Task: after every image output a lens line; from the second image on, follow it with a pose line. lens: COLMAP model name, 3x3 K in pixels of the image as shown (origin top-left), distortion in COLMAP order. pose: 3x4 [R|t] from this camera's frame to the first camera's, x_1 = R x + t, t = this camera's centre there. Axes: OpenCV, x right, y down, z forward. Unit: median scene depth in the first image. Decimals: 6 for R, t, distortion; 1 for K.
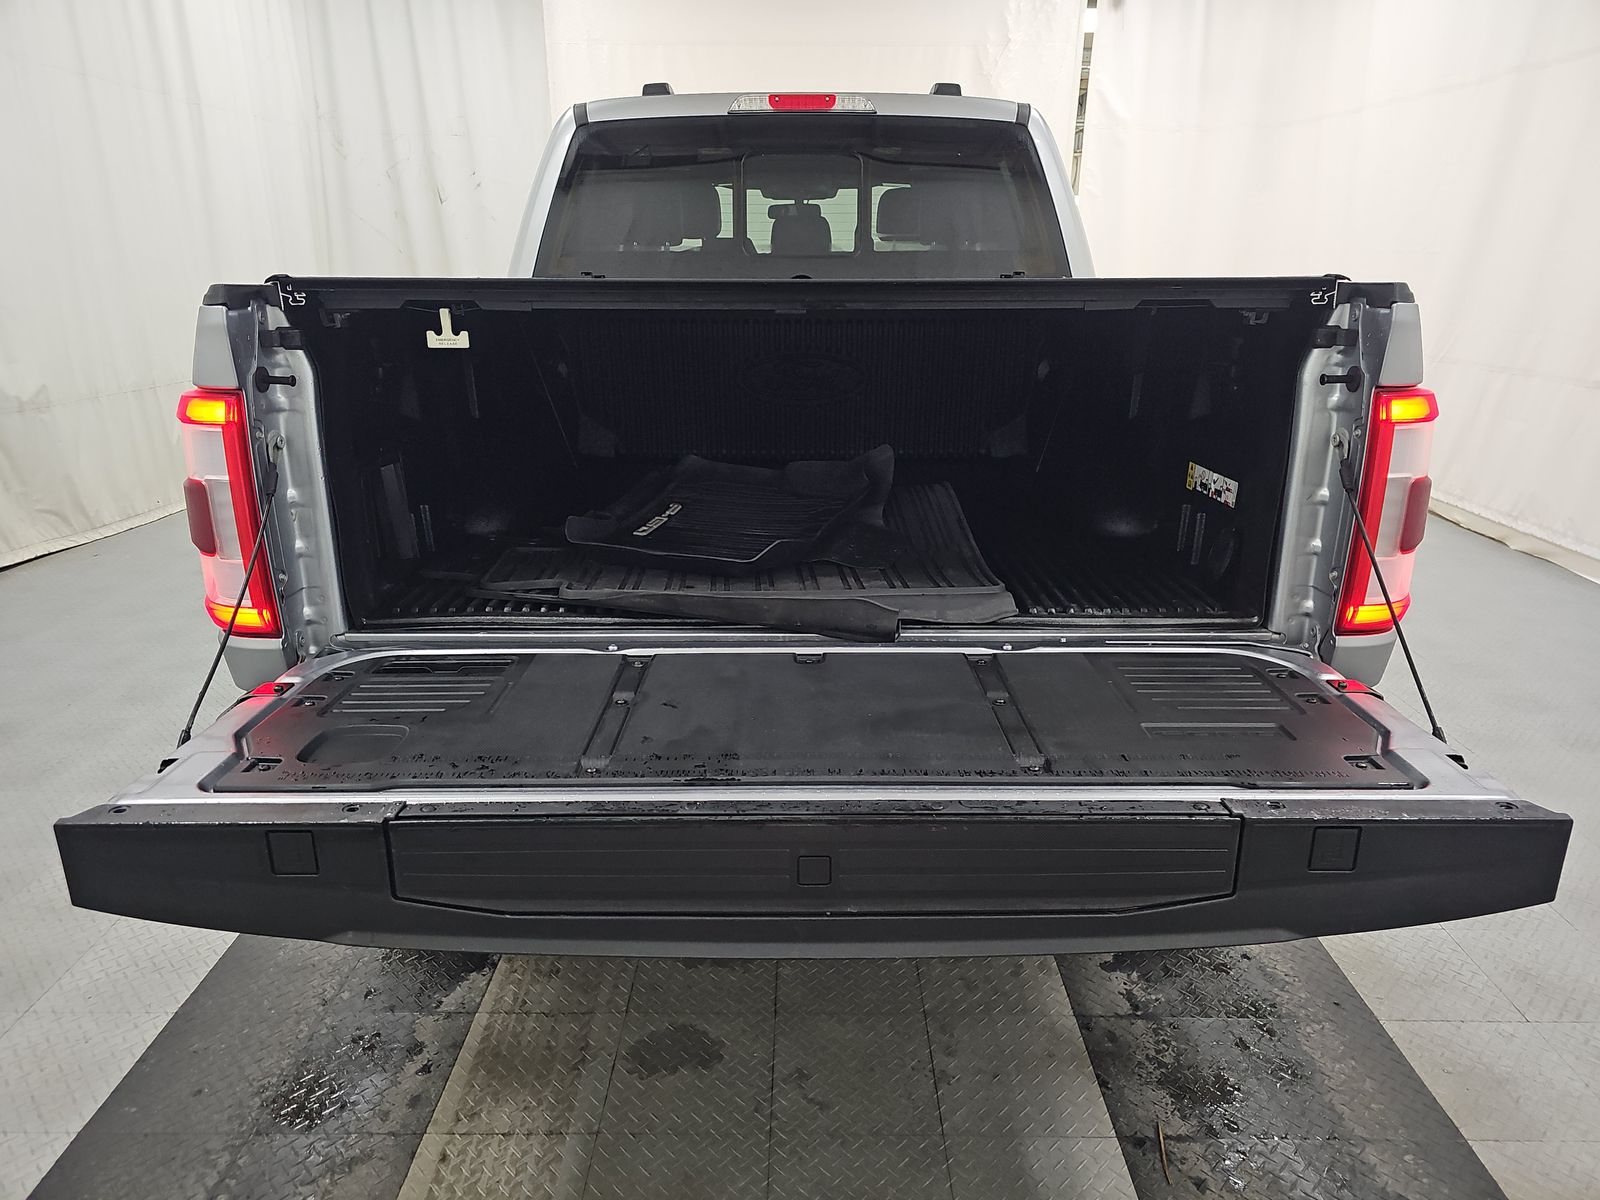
lens RADIAL K [[1076.8, 0, 803.2], [0, 1076.8, 606.7], [0, 0, 1]] dist [0.017733, -0.029870]
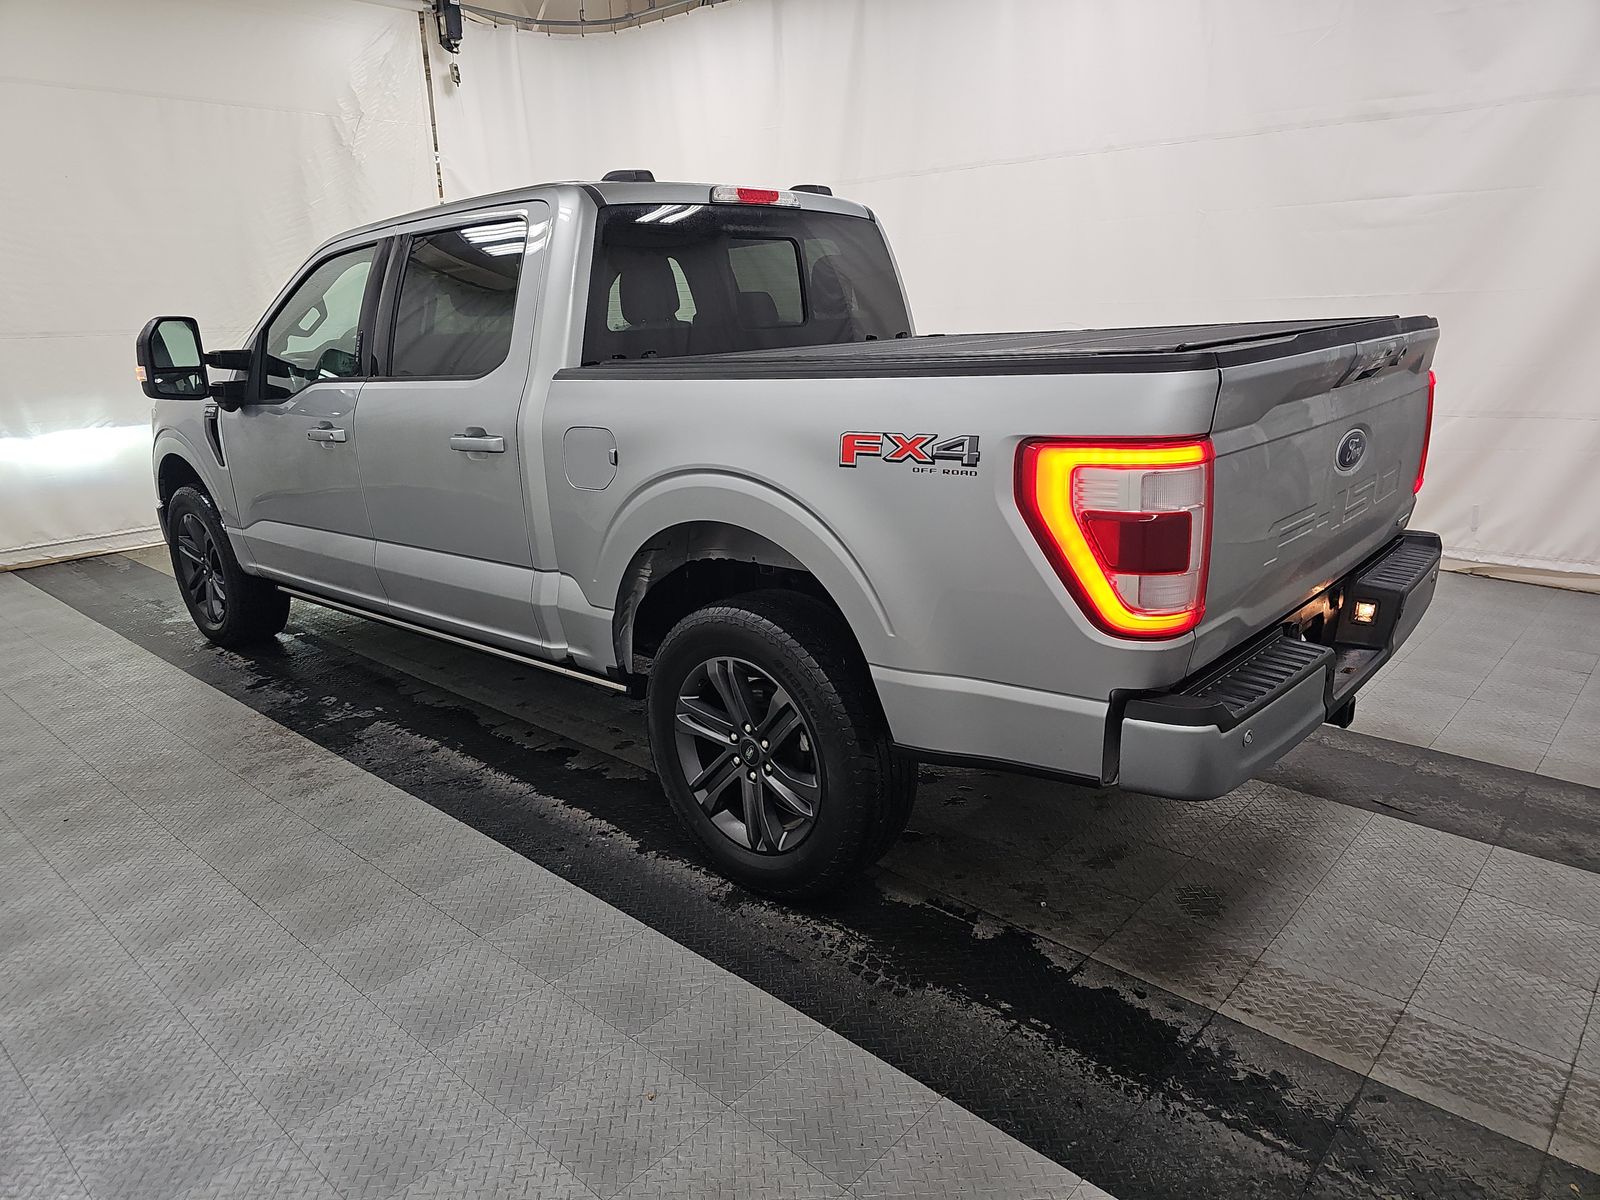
lens RADIAL K [[1076.8, 0, 797.7], [0, 1076.8, 598.8], [0, 0, 1]] dist [0.017733, -0.029870]
pose [[0.672942, -0.222736, 0.705363, -1.223086], [0.265144, 0.962854, 0.051087, -0.142460], [-0.690541, 0.152644, 0.707003, 0.310759]]
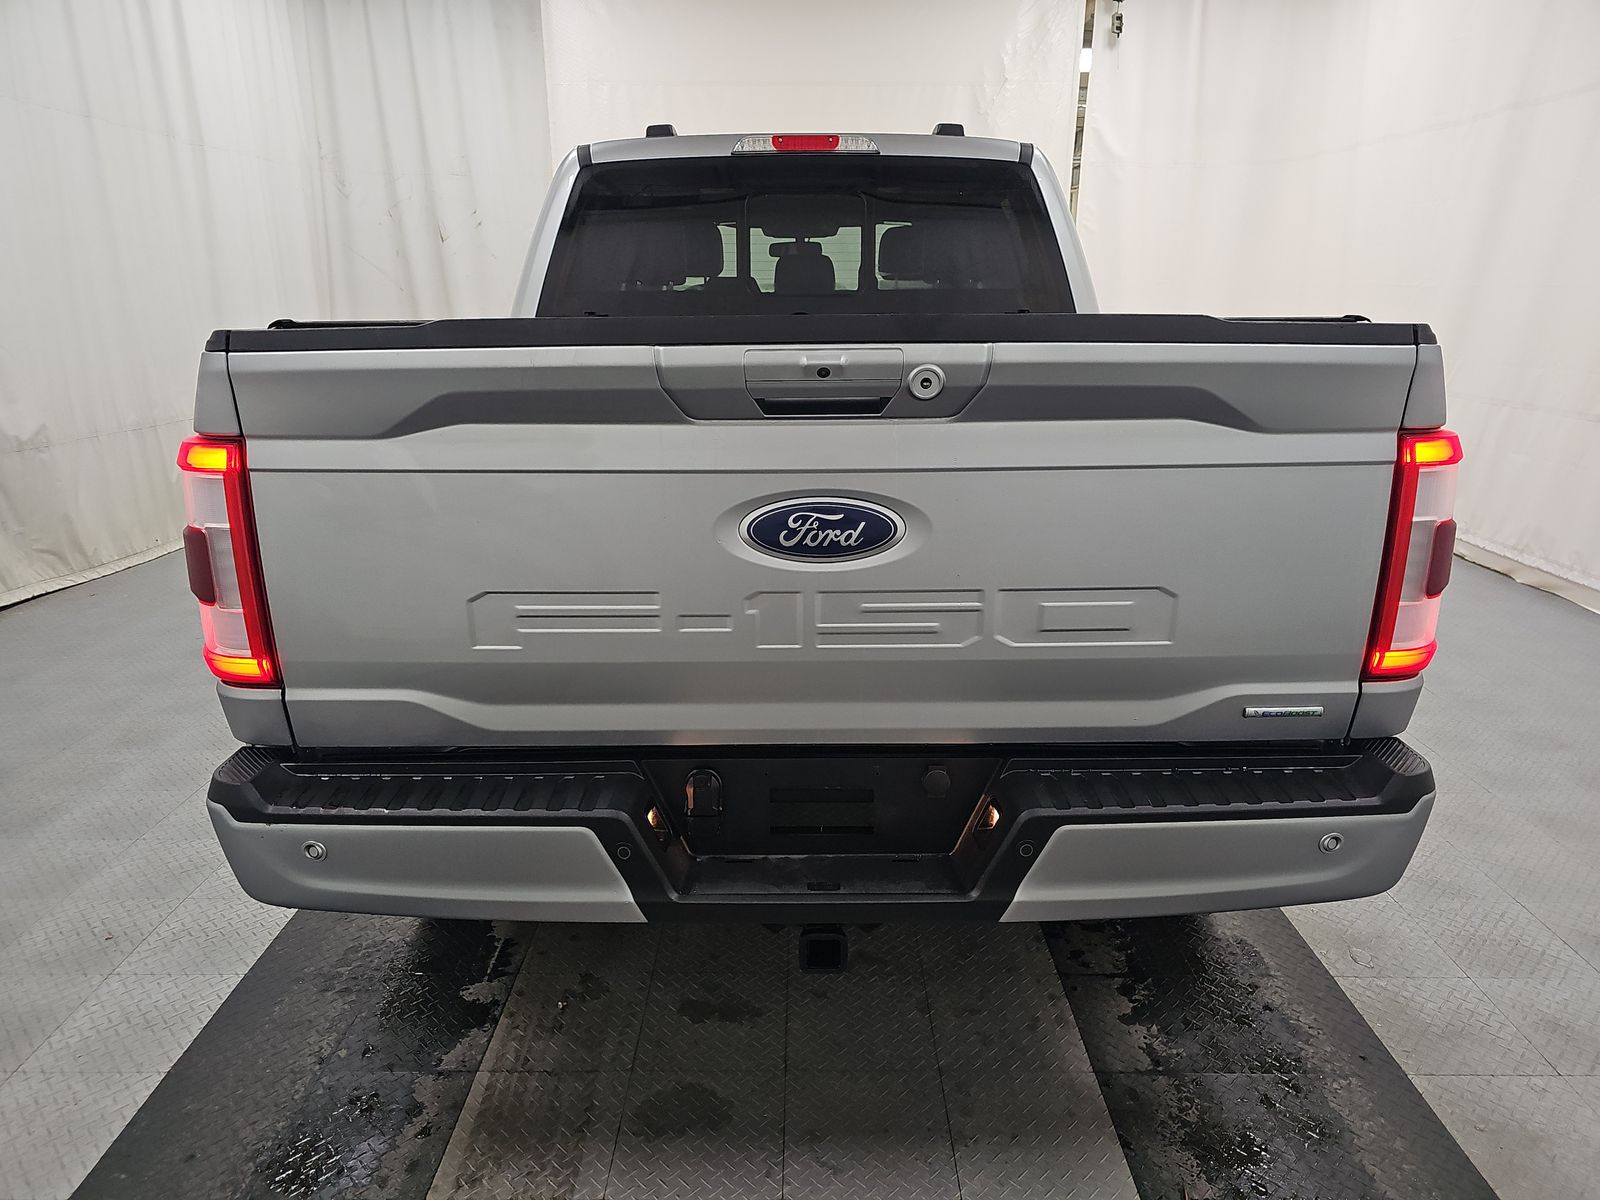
lens RADIAL K [[1076.8, 0, 800.1], [0, 1076.8, 605.7], [0, 0, 1]] dist [0.017733, -0.029870]
pose [[0.999992, -0.003902, -0.000217, -0.010600], [0.003893, 0.999539, -0.030100, -0.011442], [0.000334, 0.030099, 0.999547, 0.017051]]
